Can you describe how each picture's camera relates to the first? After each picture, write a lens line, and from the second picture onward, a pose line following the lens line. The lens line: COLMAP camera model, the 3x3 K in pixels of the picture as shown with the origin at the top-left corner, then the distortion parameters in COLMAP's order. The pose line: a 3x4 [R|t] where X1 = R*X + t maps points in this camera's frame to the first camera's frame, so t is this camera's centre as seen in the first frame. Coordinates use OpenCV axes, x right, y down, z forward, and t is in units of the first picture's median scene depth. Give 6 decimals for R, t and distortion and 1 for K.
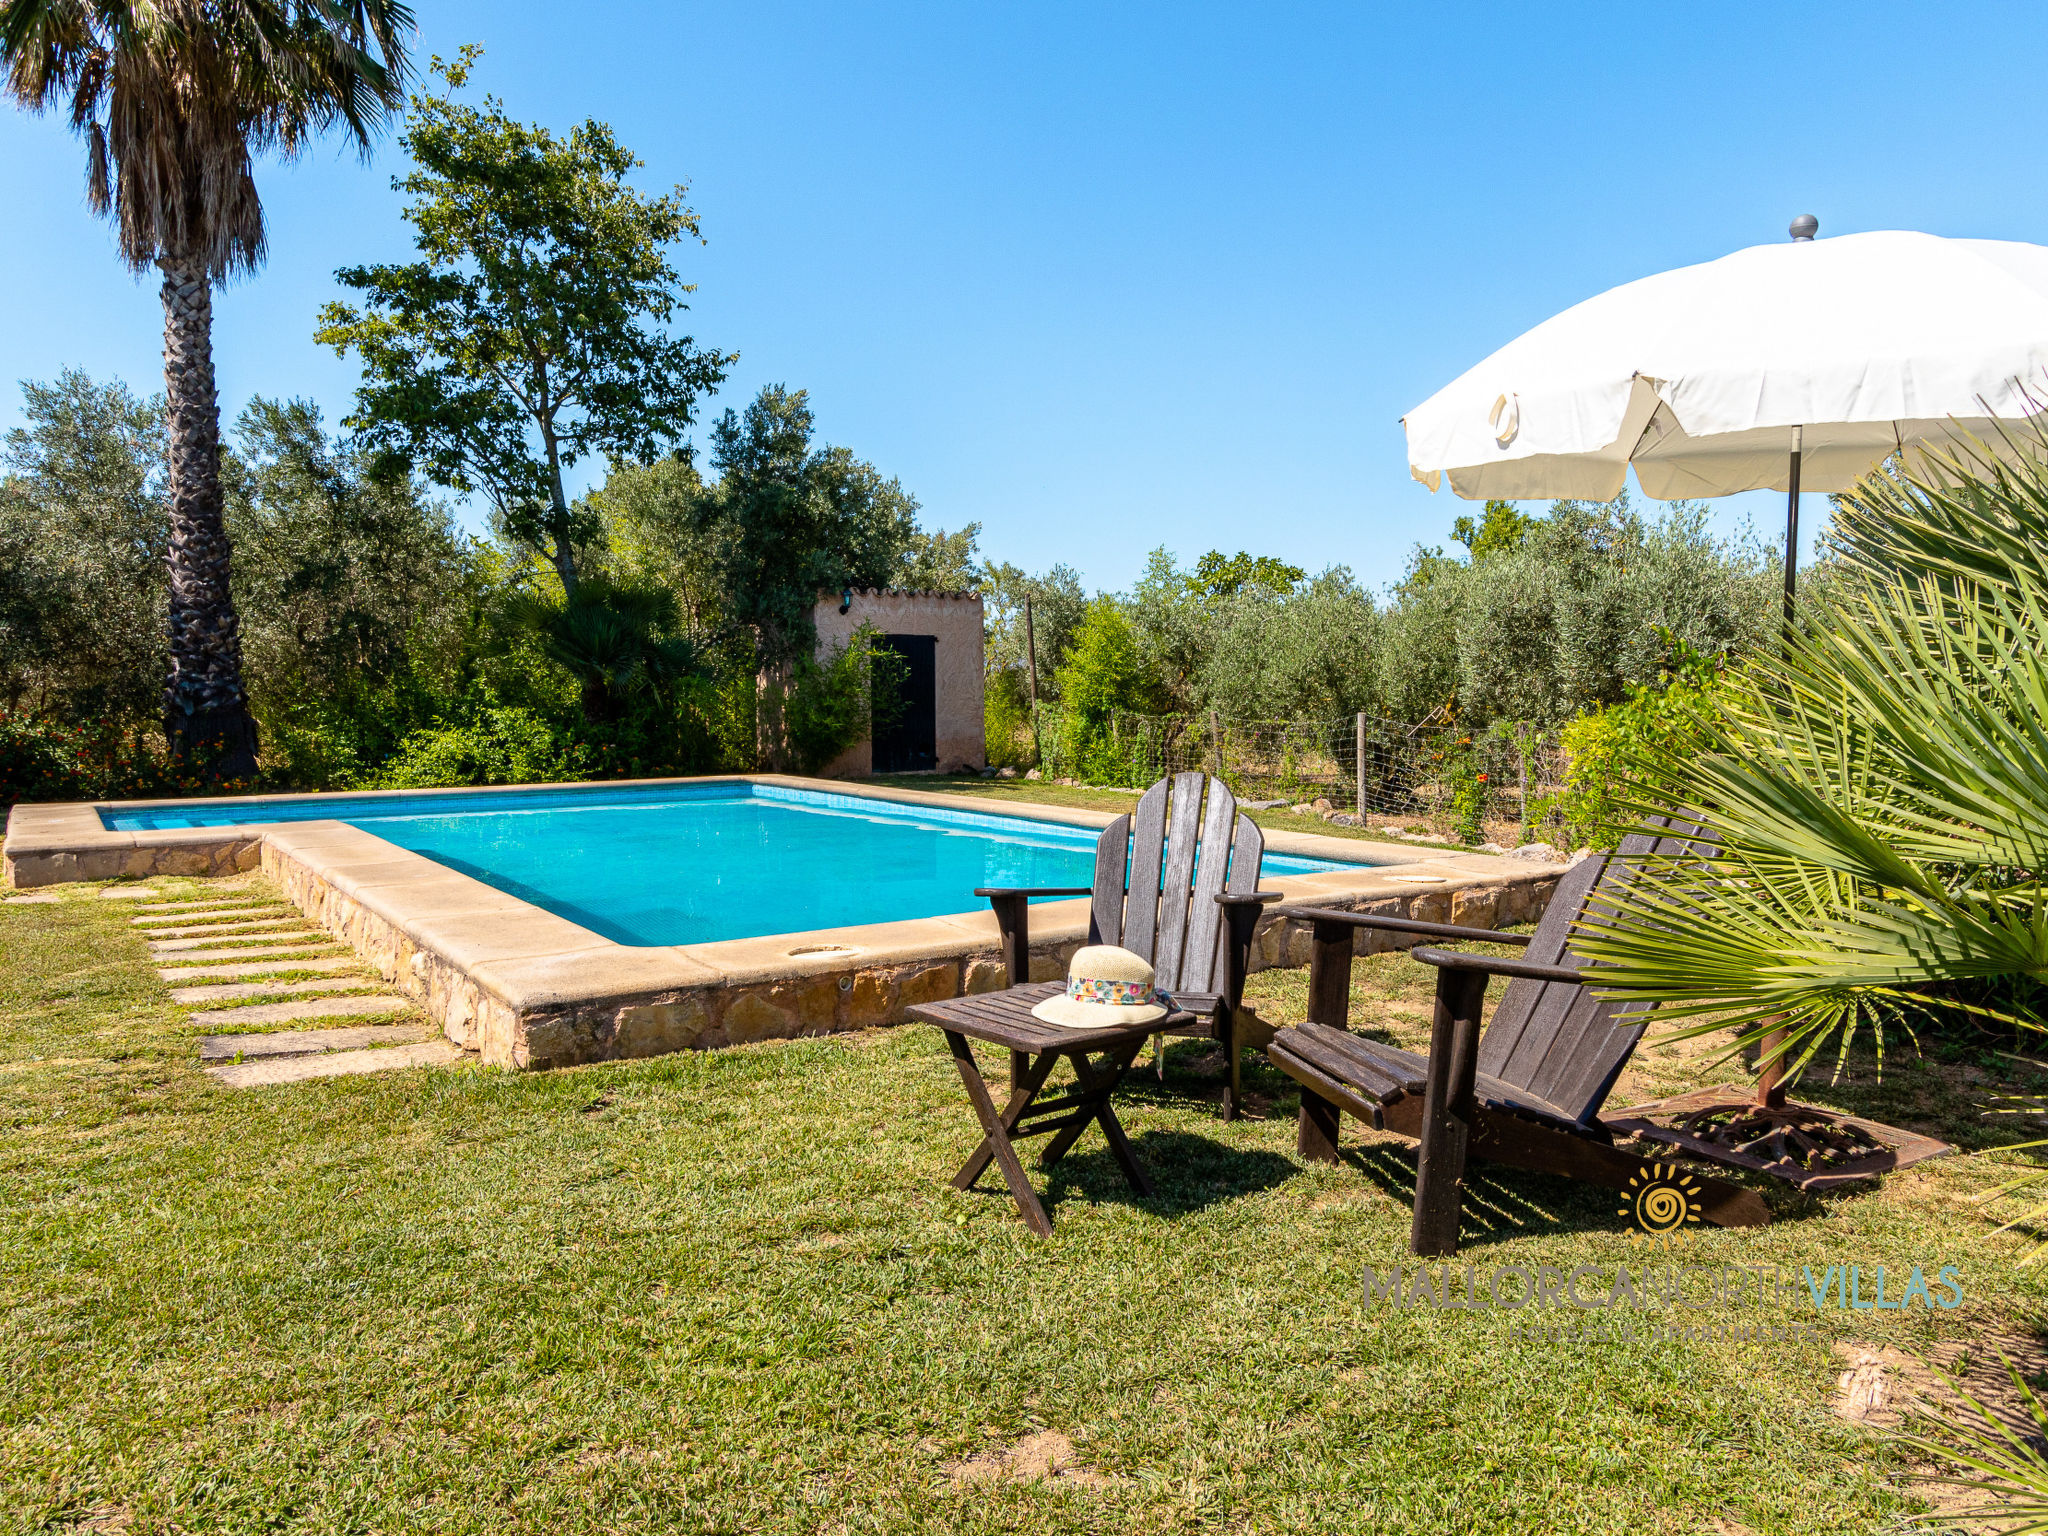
lens RADIAL K [[1408.0, 0, 1027.5], [0, 1408.0, 818.6], [0, 0, 1]] dist [0.019657, -0.001133]
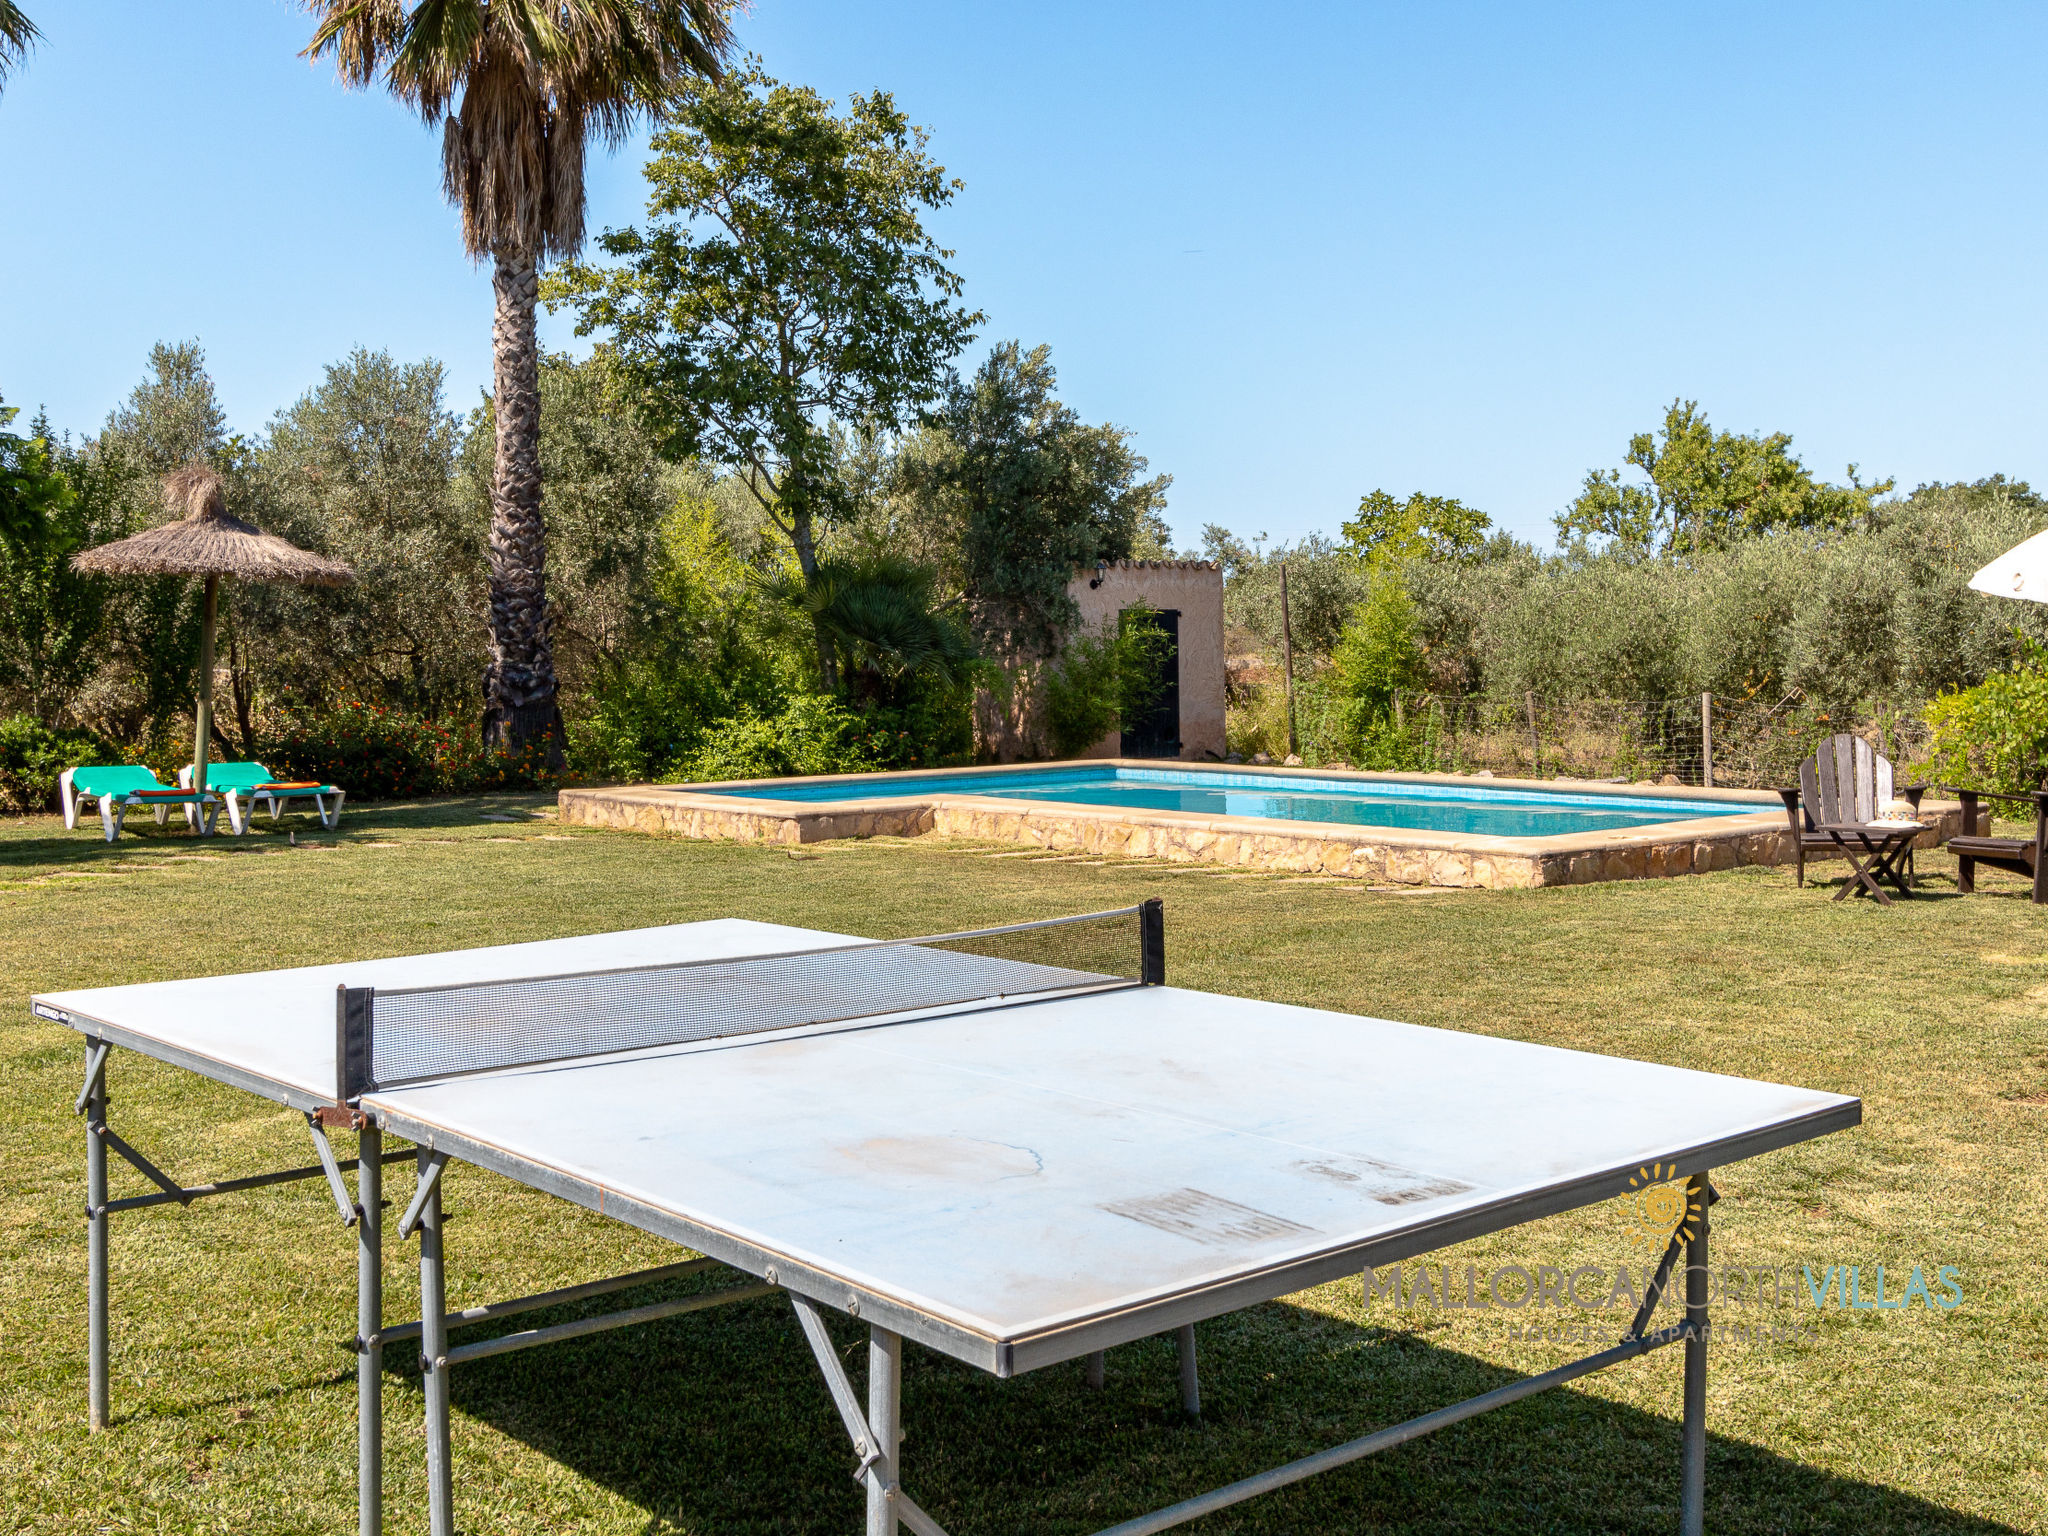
lens RADIAL K [[2307.1, 0, 1024.0], [0, 2307.1, 768.0], [0, 0, 1]] dist [0.013218, -0.001209]
pose [[0.995884, -0.012457, 0.089774, -0.386489], [0.015868, 0.999175, -0.037379, 0.034415], [-0.089235, 0.038650, 0.995260, -0.610751]]
